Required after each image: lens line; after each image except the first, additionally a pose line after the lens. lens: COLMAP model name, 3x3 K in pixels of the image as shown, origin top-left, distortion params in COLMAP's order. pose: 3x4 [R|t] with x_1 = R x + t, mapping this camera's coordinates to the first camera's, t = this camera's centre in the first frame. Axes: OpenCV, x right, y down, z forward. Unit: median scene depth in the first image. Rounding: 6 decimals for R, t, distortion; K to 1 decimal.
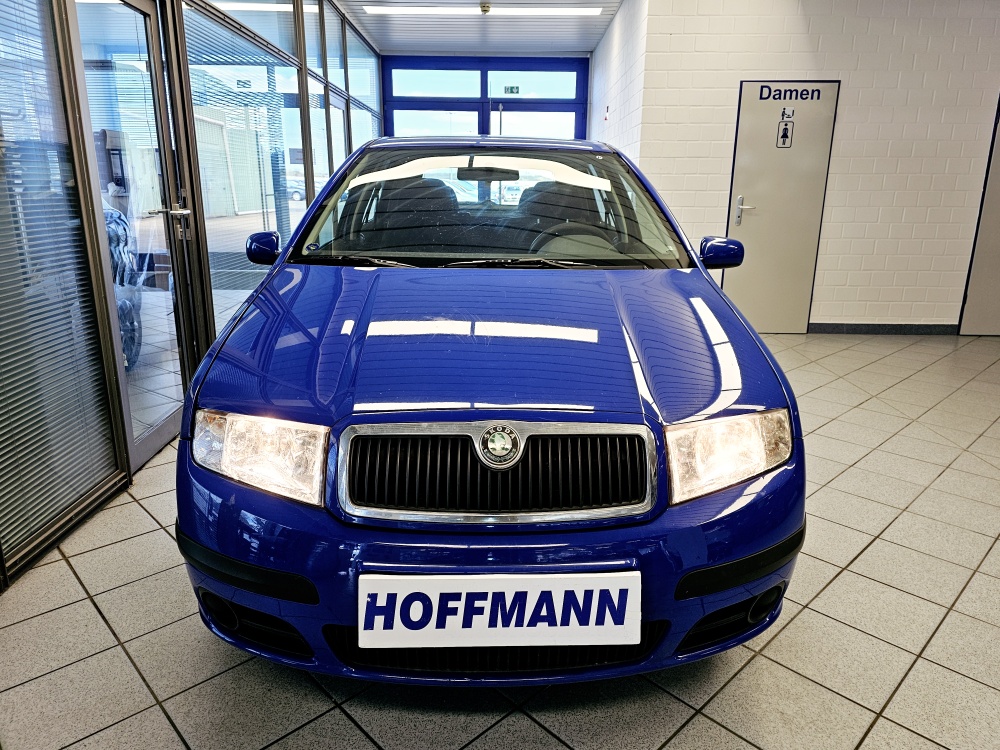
lens RADIAL K [[669.2, 0, 495.7], [0, 669.2, 368.3], [0, 0, 1]] dist [0.060926, -0.046236]
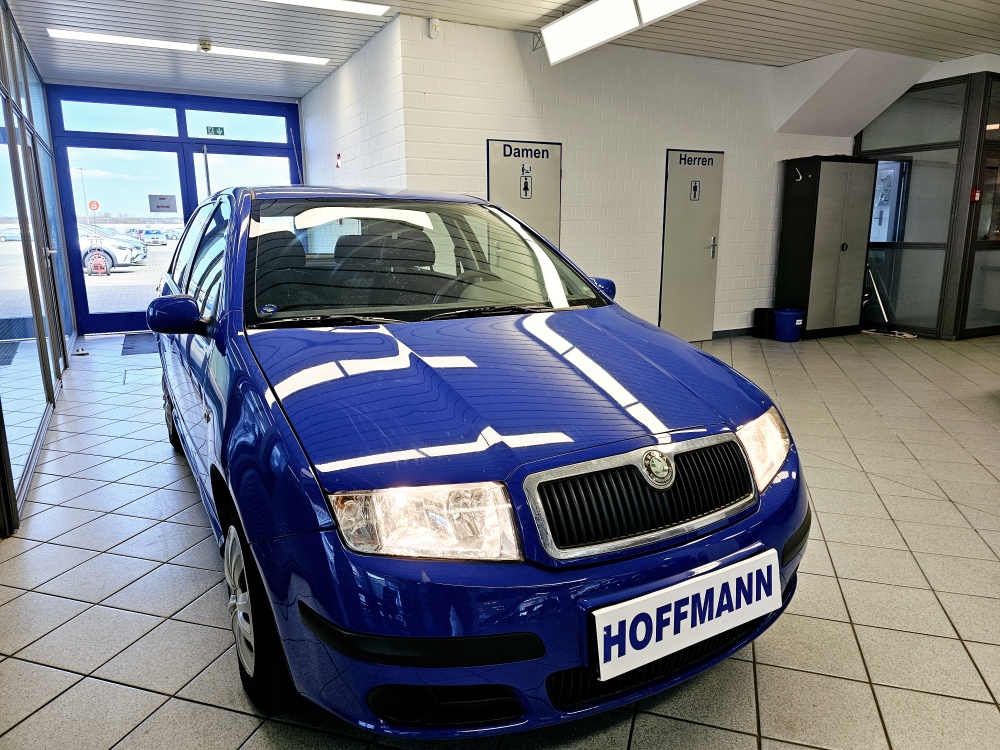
lens RADIAL K [[669.2, 0, 503.9], [0, 669.2, 379.9], [0, 0, 1]] dist [0.060926, -0.046236]
pose [[0.882943, -0.118662, 0.454237, -0.168658], [0.138637, 0.990284, -0.010787, -0.012978], [-0.448543, 0.072498, 0.890816, 0.023025]]
